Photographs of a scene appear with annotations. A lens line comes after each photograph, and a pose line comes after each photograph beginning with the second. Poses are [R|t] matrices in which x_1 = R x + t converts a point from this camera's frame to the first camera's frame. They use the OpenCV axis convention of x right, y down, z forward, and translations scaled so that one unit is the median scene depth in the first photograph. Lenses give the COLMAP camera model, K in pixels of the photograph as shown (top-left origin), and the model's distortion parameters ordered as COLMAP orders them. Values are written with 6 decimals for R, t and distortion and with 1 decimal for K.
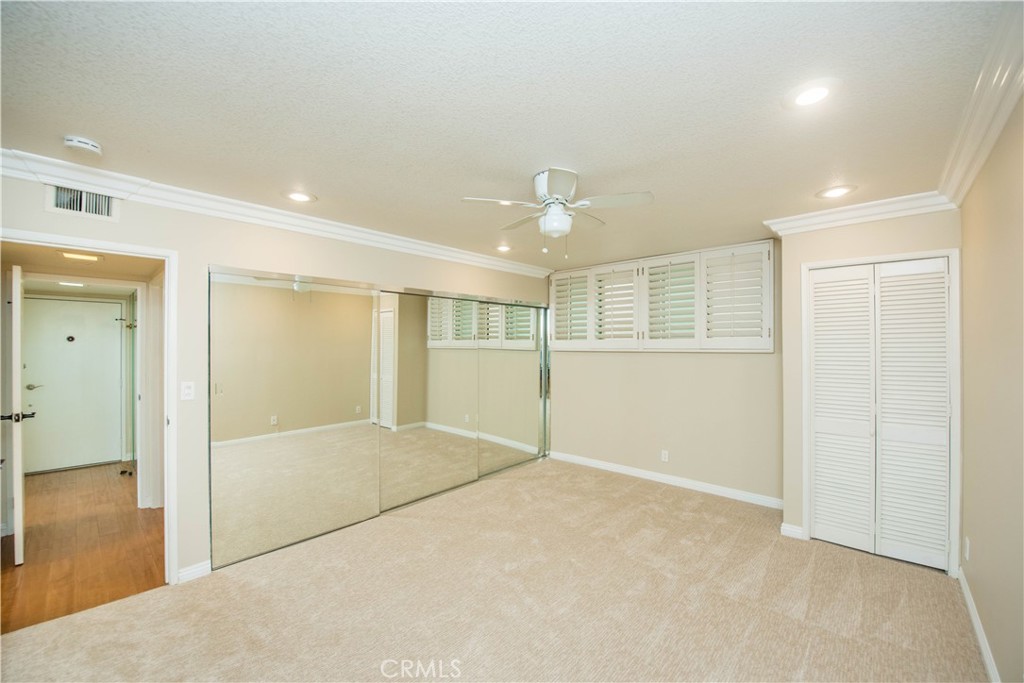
lens RADIAL K [[409.9, 0, 513.2], [0, 409.9, 344.7], [0, 0, 1]] dist [-0.016954, -0.000793]
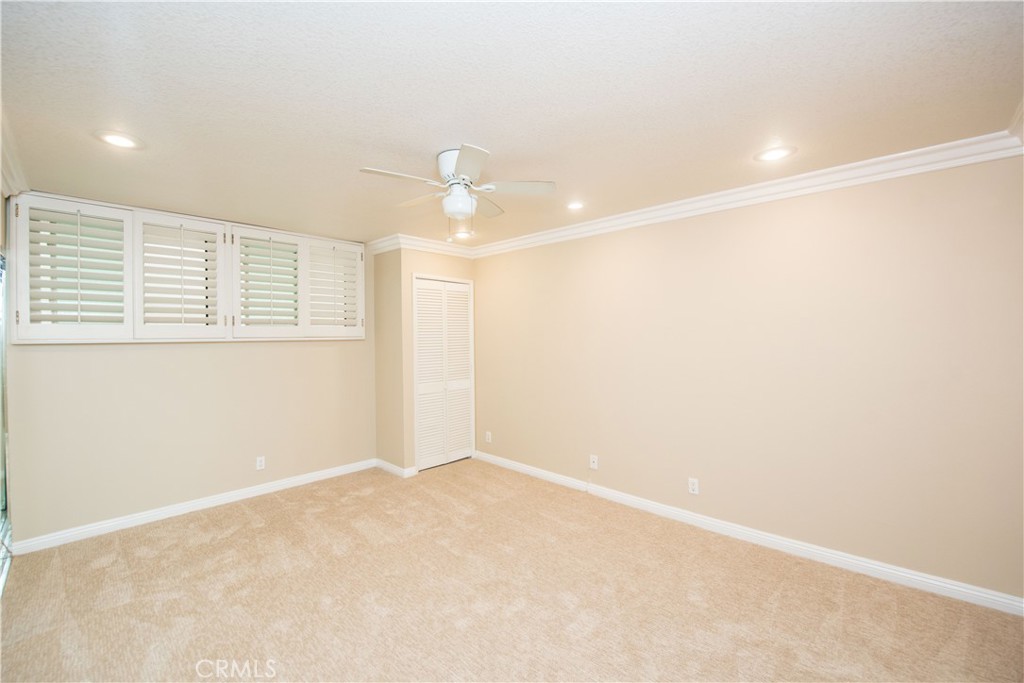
lens RADIAL K [[426.2, 0, 514.4], [0, 426.2, 337.1], [0, 0, 1]] dist [-0.026935, -0.000389]
pose [[0.001271, -0.011614, 0.999932, -0.541873], [-0.001697, 0.999931, 0.011616, -0.001887], [-0.999998, -0.001712, 0.001251, 0.503253]]
